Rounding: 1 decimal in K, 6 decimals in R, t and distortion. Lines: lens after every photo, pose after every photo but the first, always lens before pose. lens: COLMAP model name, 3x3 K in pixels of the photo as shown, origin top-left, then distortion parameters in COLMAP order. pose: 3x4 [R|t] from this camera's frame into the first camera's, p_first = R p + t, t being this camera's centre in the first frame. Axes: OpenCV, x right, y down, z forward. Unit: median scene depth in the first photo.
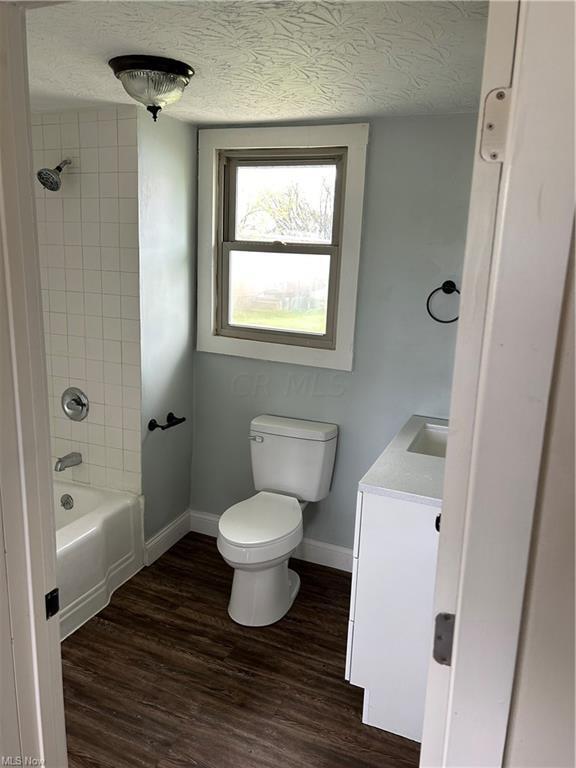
lens RADIAL K [[588.1, 0, 289.5], [0, 588.1, 381.8], [0, 0, 1]] dist [0.031684, -0.024631]
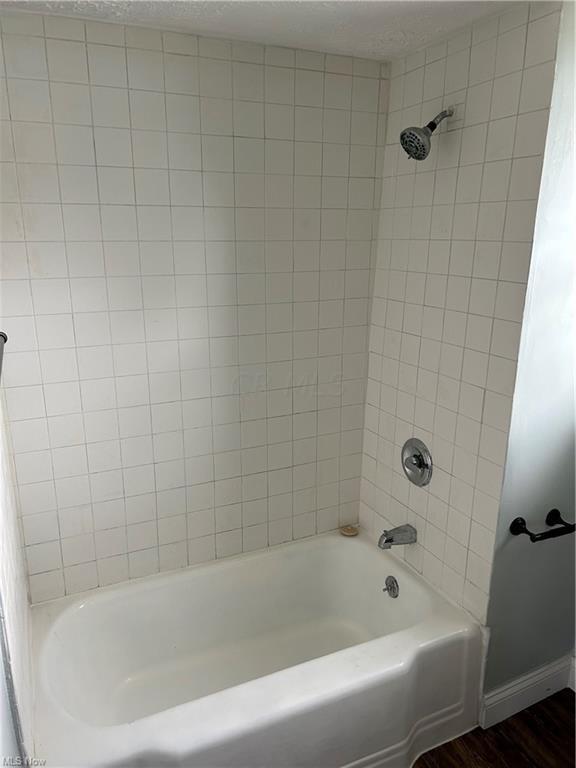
lens RADIAL K [[588.1, 0, 289.3], [0, 588.1, 388.0], [0, 0, 1]] dist [0.031684, -0.024631]
pose [[0.752304, 0.141827, -0.643369, -0.032965], [-0.123895, 0.989586, 0.073275, -0.086124], [0.647061, 0.024585, 0.762041, 0.360384]]
